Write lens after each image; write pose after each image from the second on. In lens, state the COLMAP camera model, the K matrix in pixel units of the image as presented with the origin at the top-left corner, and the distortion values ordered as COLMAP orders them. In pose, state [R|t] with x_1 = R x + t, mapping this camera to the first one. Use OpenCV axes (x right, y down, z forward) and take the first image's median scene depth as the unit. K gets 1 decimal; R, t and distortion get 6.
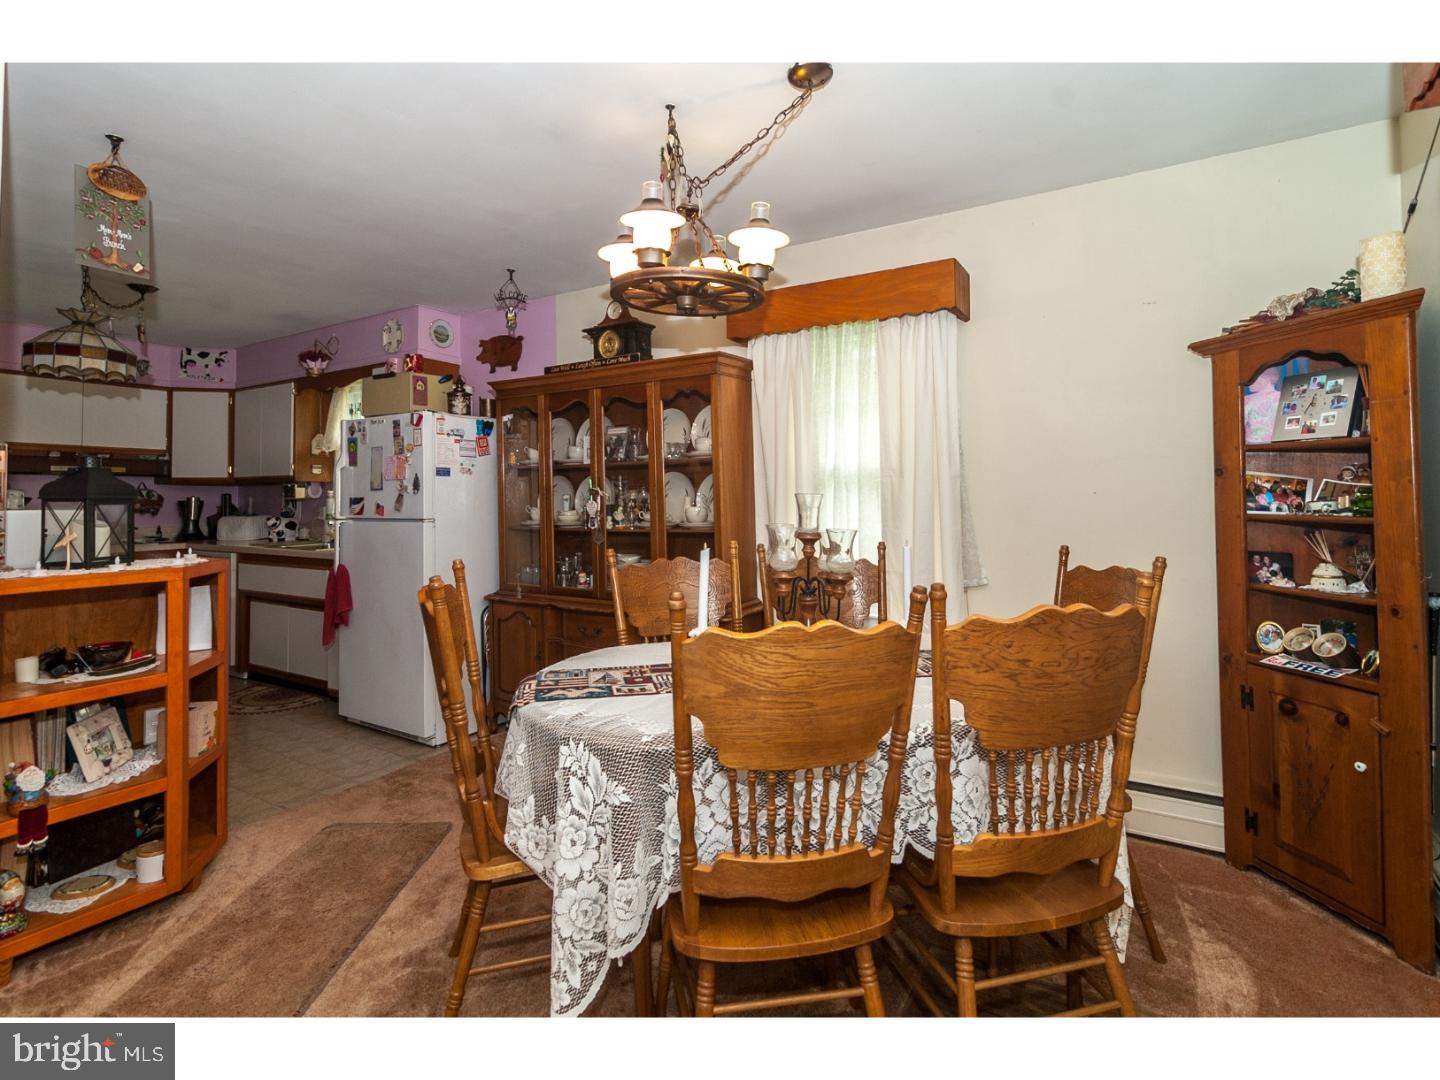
lens RADIAL K [[723.1, 0, 716.2], [0, 723.1, 475.4], [0, 0, 1]] dist [-0.002298, -0.000480]
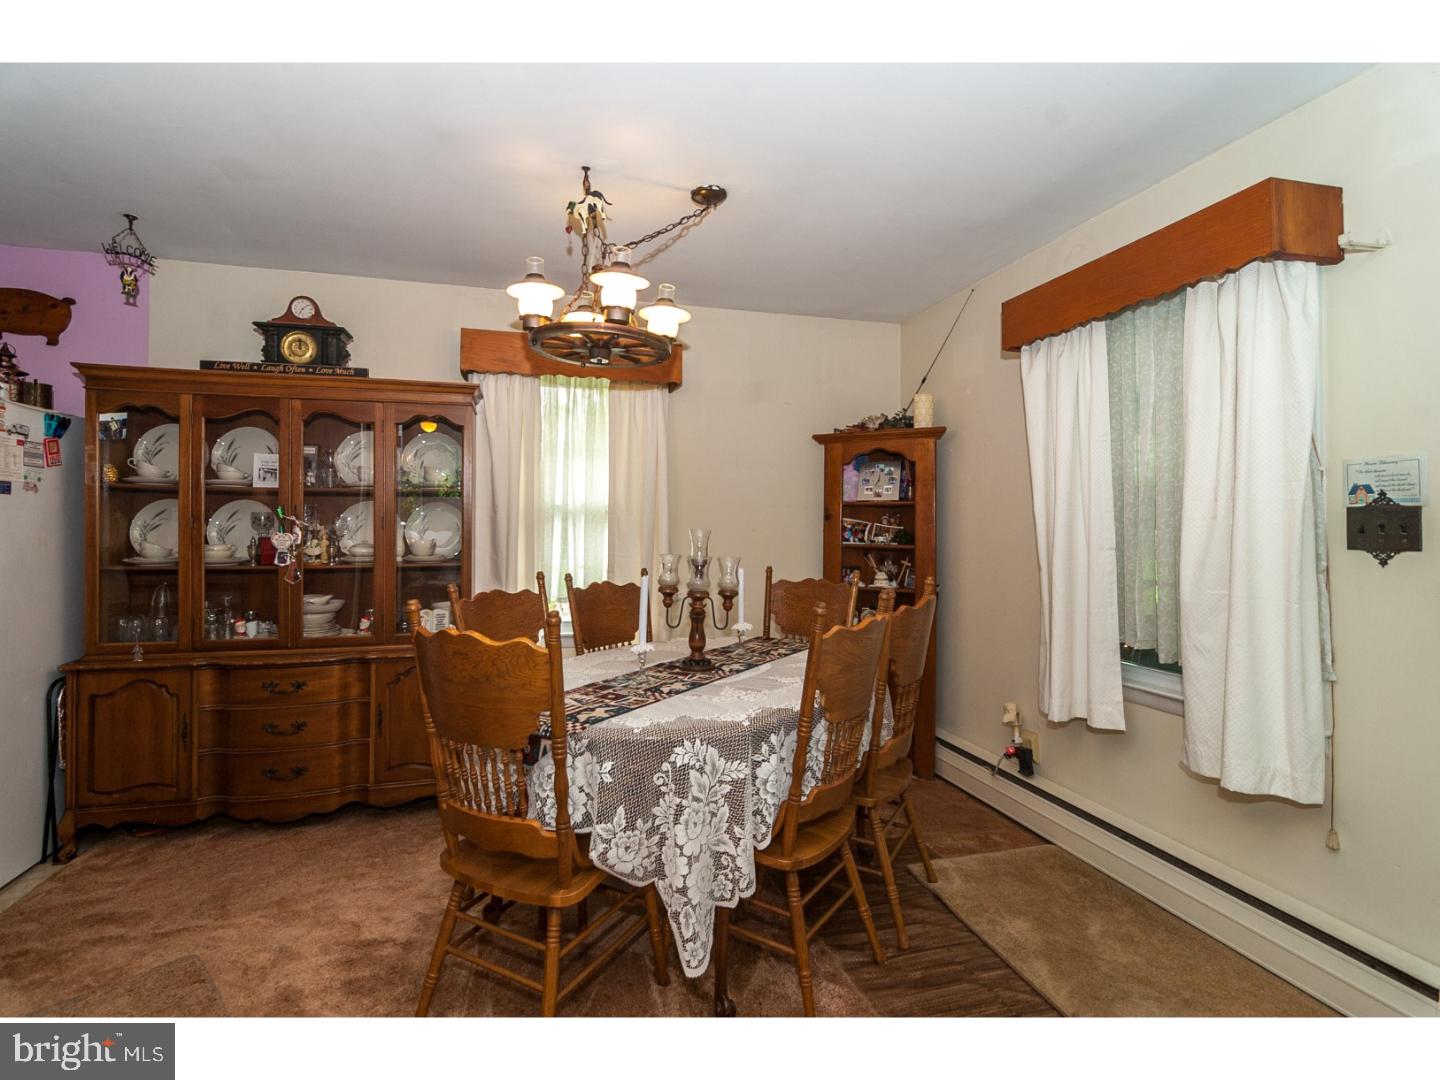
lens RADIAL K [[697.2, 0, 713.9], [0, 697.2, 518.2], [0, 0, 1]] dist [0.001810, 0.000114]
pose [[0.687199, 0.020751, 0.726173, -0.374223], [-0.032461, 0.999471, 0.002158, 0.000932], [-0.725744, -0.025055, 0.687508, 0.074732]]
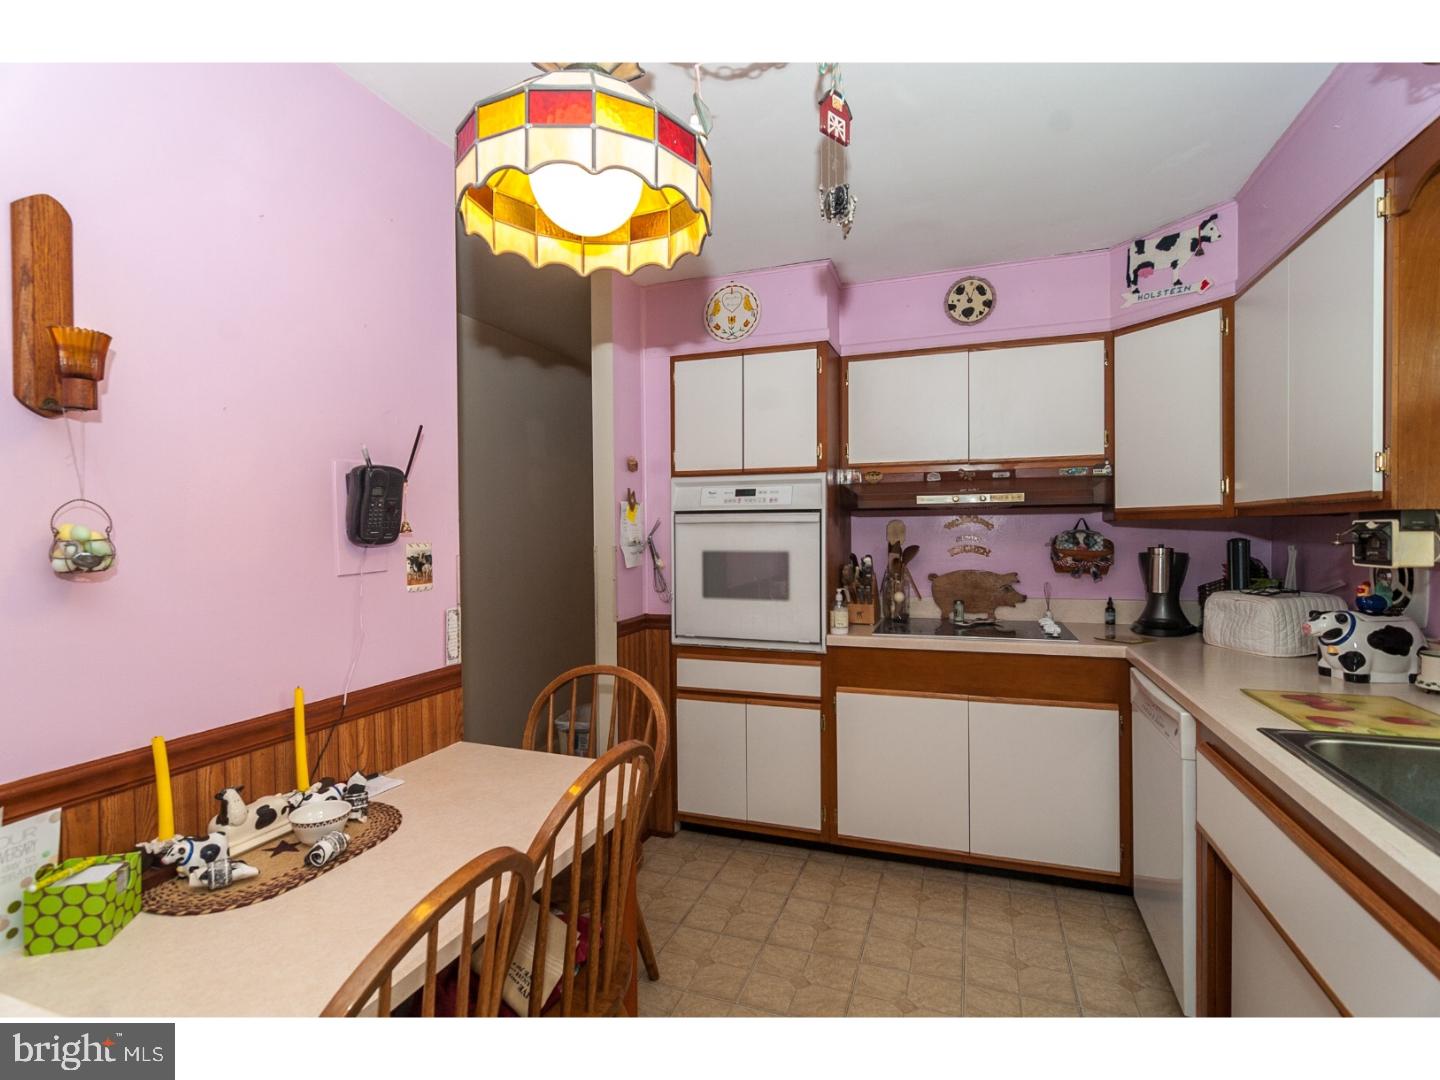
lens RADIAL K [[649.6, 0, 760.9], [0, 649.6, 538.4], [0, 0, 1]] dist [-0.002609, -0.000029]
pose [[0.208327, 0.017085, -0.977910, -0.484512], [0.037905, 0.998955, 0.025528, 0.003960], [0.977324, -0.042386, 0.207462, 0.891004]]
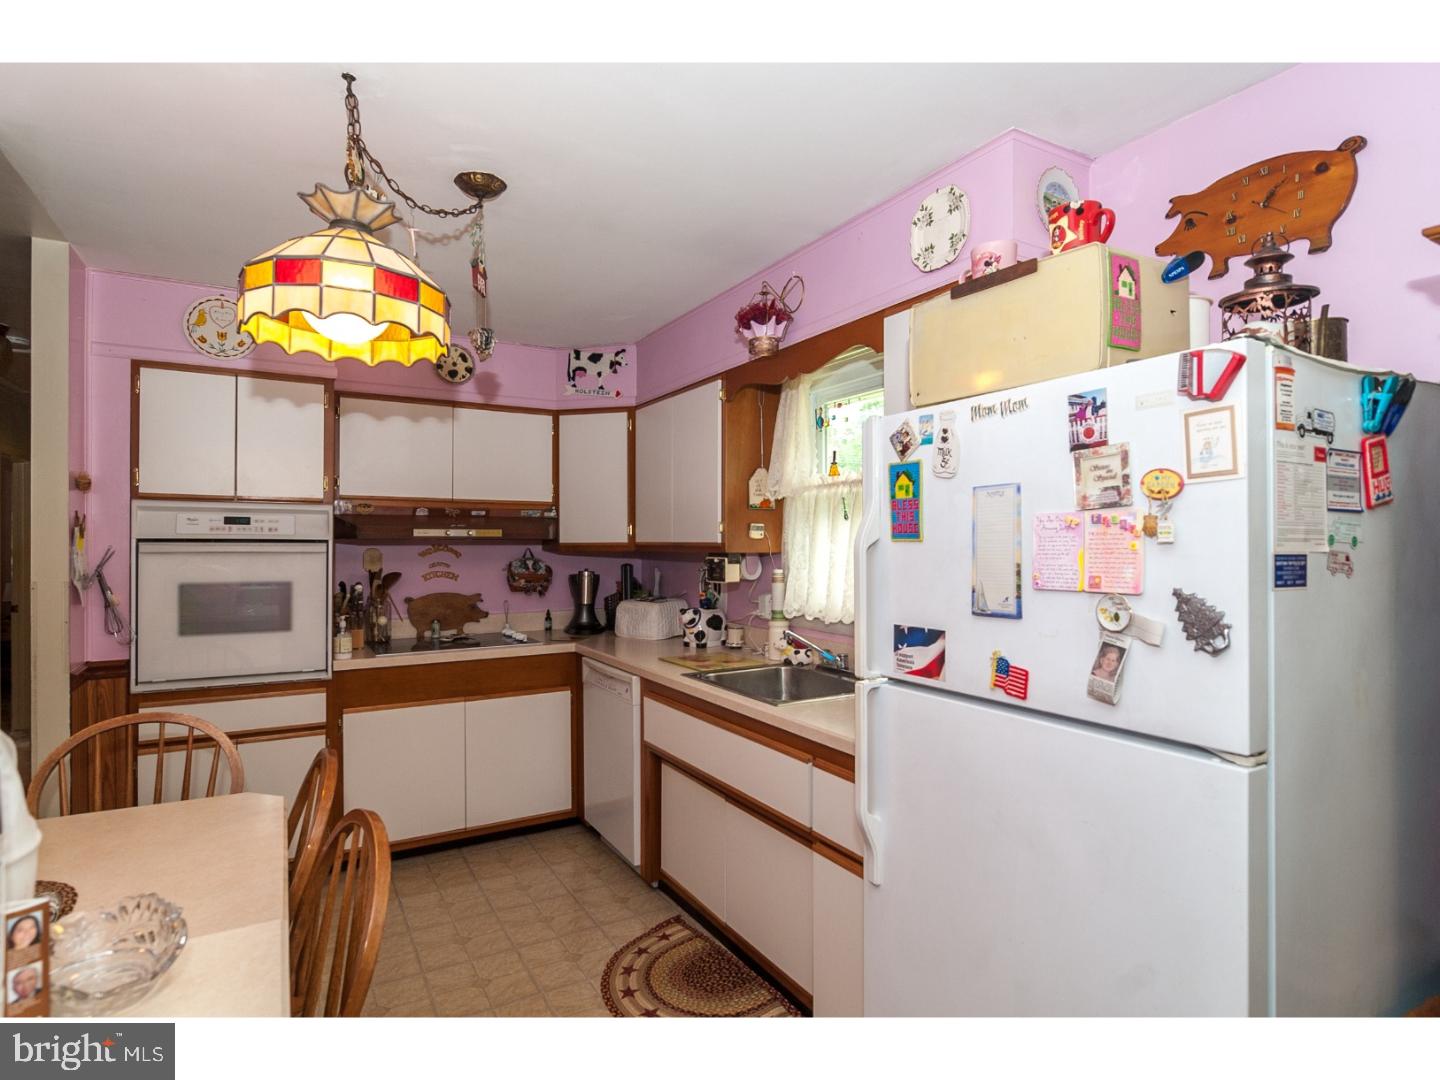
lens RADIAL K [[740.6, 0, 660.6], [0, 740.6, 542.4], [0, 0, 1]] dist [-0.001059, -0.000355]
pose [[0.849519, 0.008316, -0.527493, -0.409324], [0.009939, 0.999446, 0.031762, -0.024931], [0.527465, -0.032225, 0.848966, 0.614562]]
